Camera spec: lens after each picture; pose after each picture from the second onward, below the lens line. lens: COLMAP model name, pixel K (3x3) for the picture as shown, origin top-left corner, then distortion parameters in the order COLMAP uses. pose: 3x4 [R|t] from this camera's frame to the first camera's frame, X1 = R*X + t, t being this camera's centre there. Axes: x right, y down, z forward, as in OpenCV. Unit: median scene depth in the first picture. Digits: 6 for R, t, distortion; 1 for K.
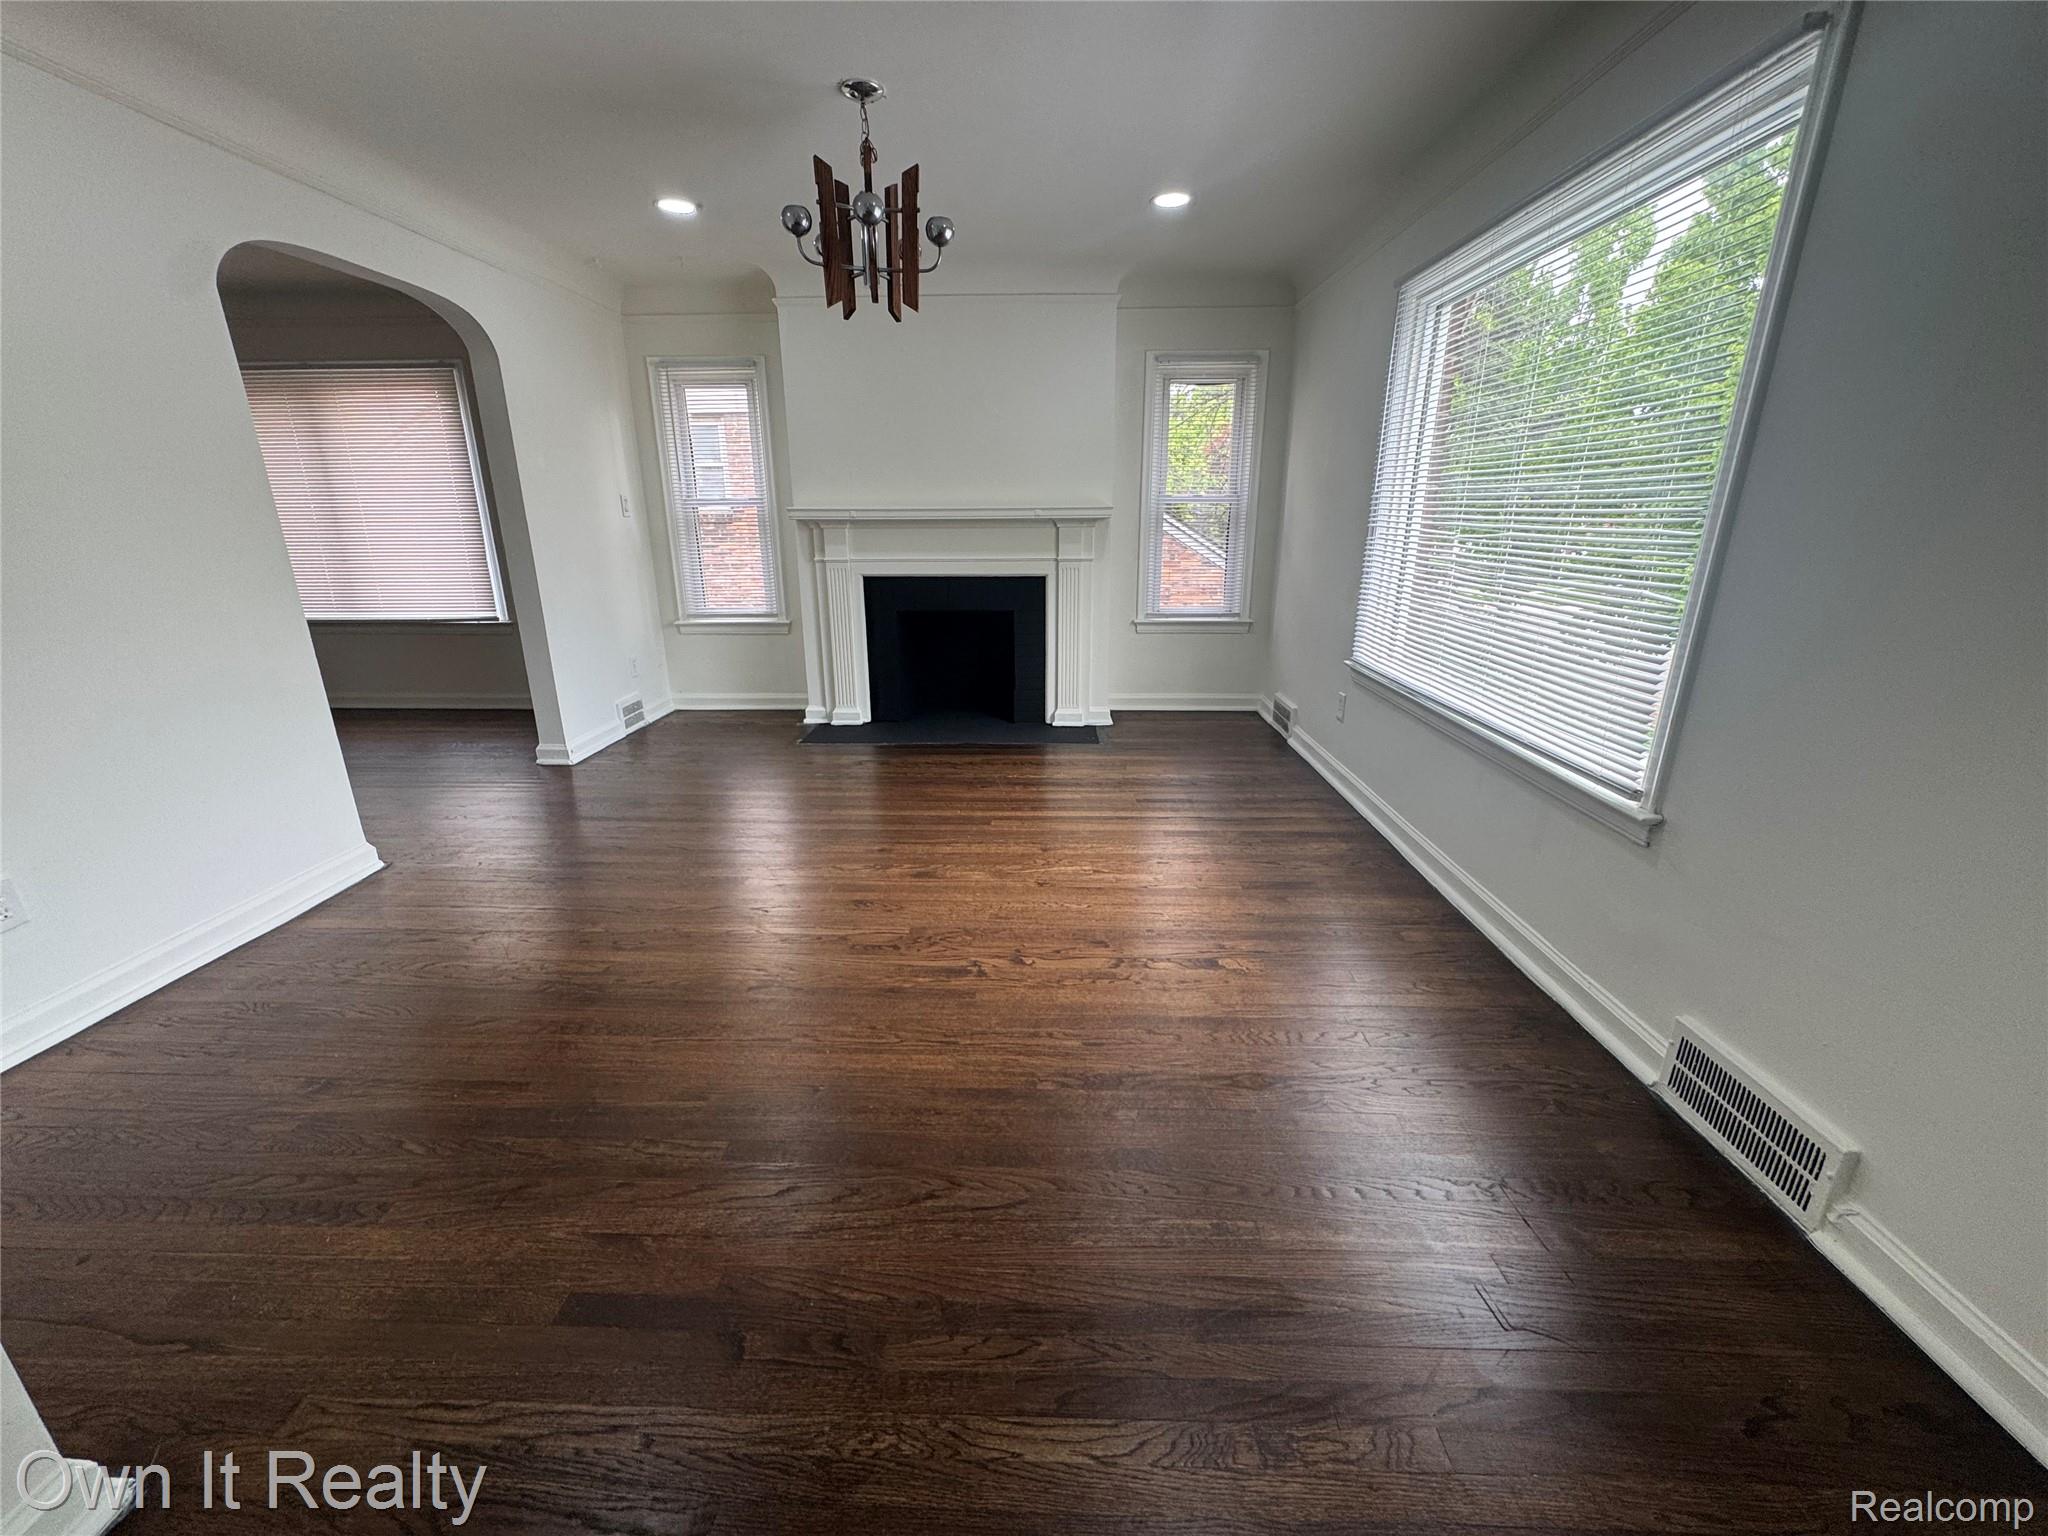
lens RADIAL K [[814.7, 0, 1023.1], [0, 814.7, 766.5], [0, 0, 1]] dist [-0.000460, 0.000348]
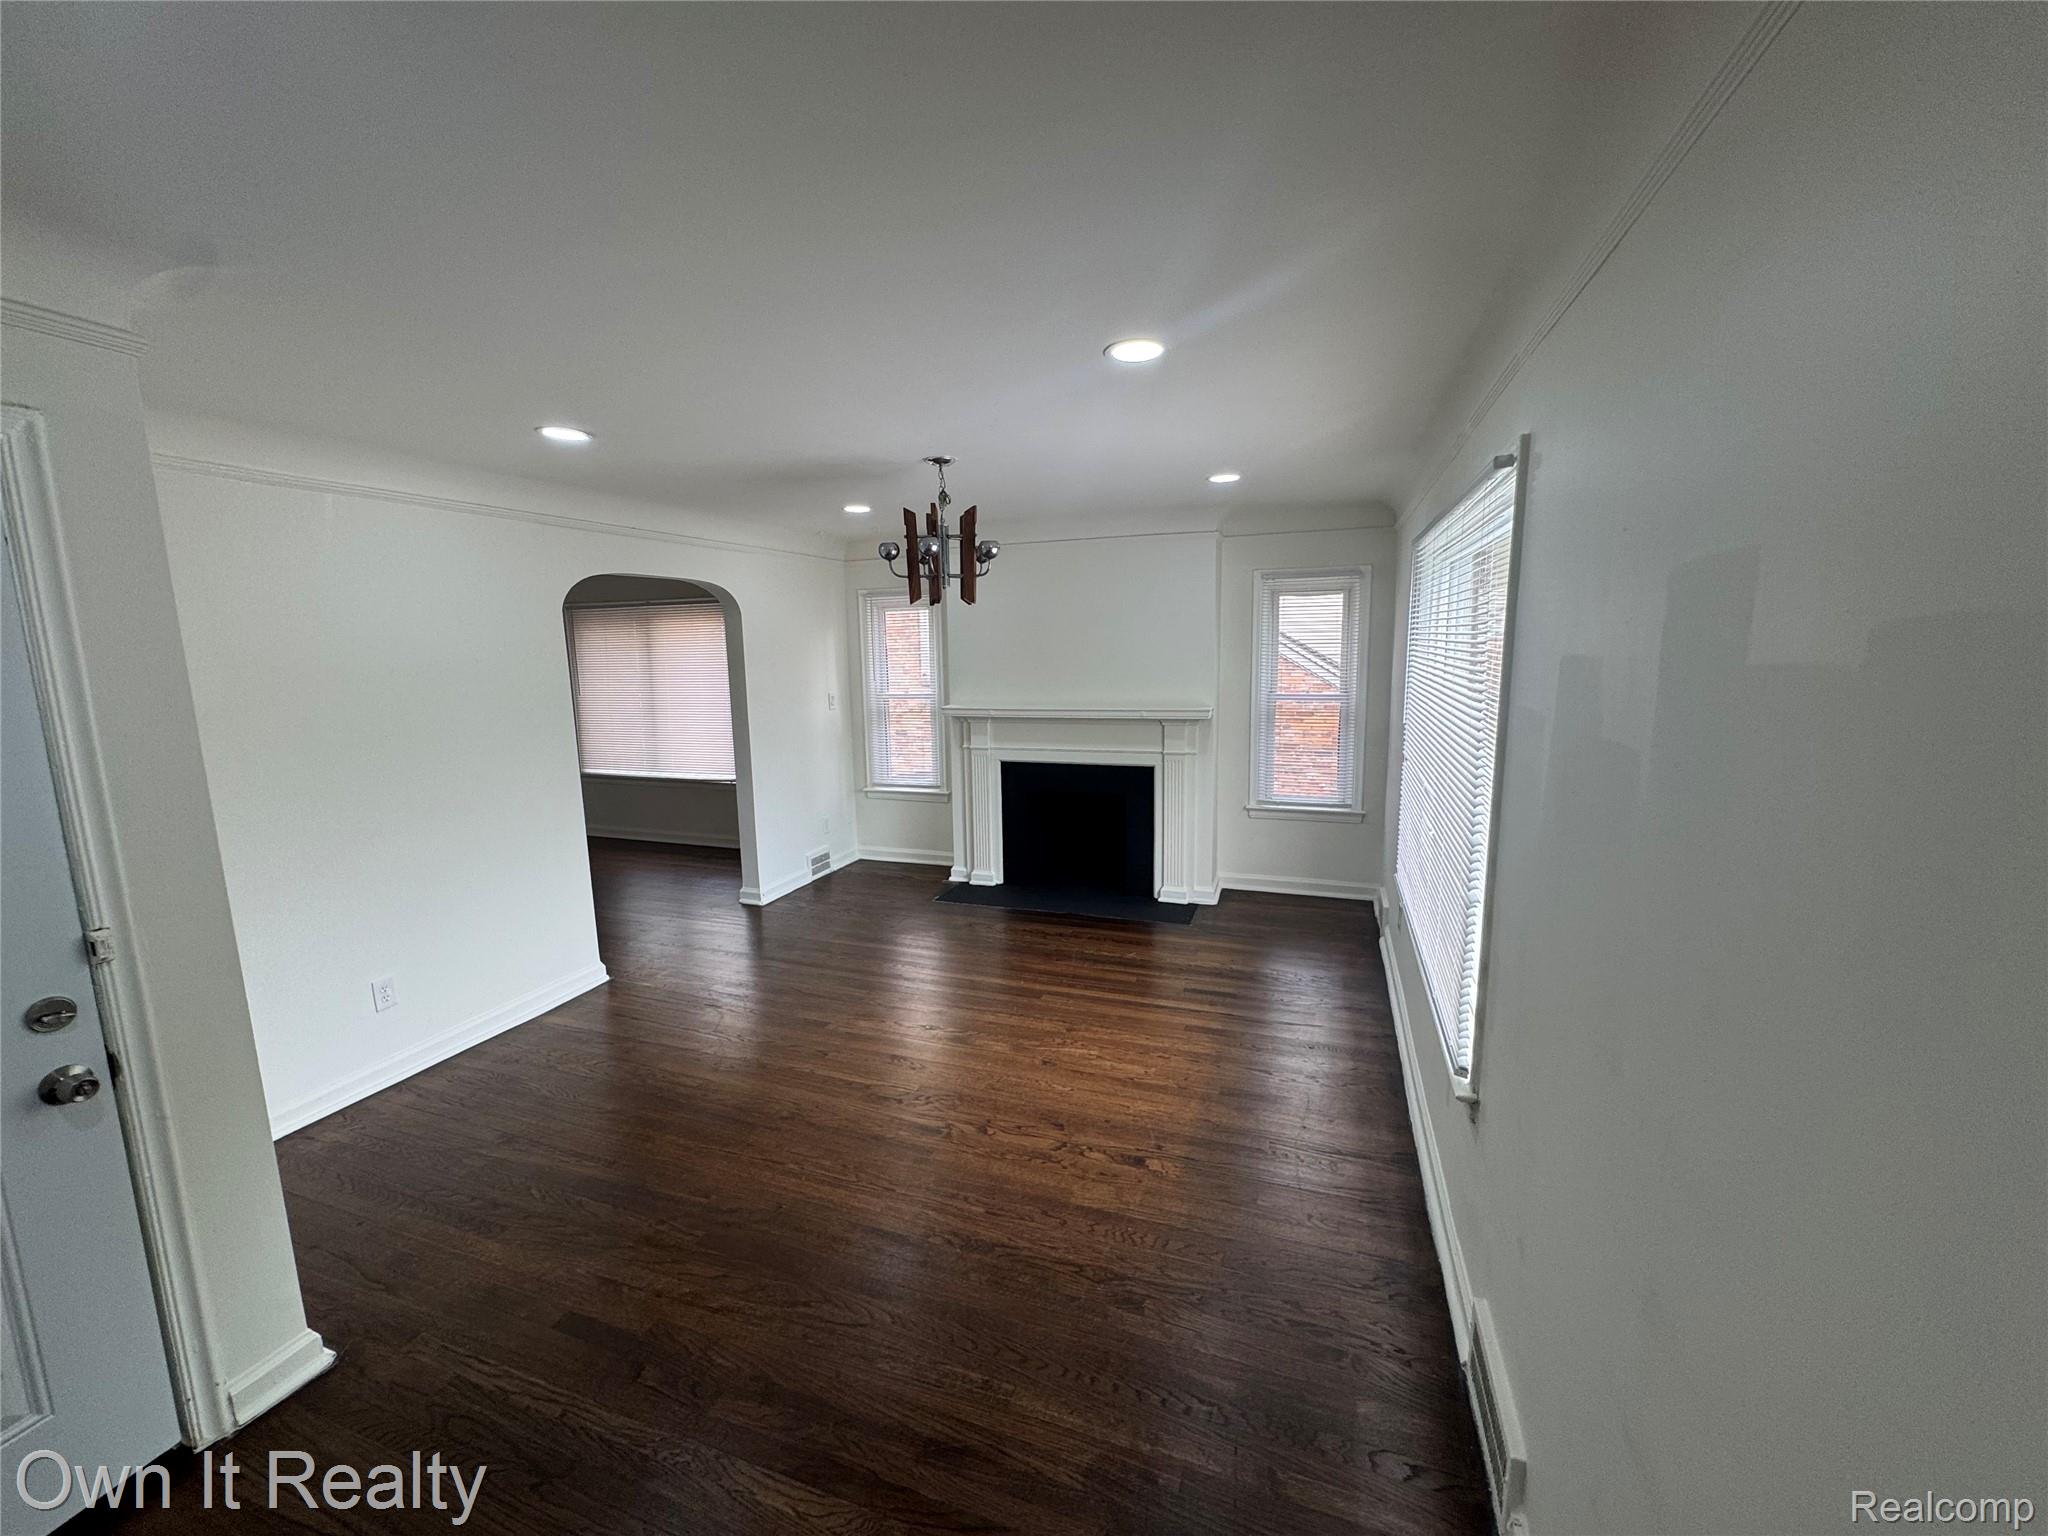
lens RADIAL K [[814.7, 0, 1022.3], [0, 814.7, 767.2], [0, 0, 1]] dist [-0.000460, 0.000348]
pose [[0.948760, 0.032549, -0.314317, 0.229125], [-0.078814, 0.987620, -0.135627, -0.074727], [0.306011, 0.153450, 0.939580, -0.112801]]
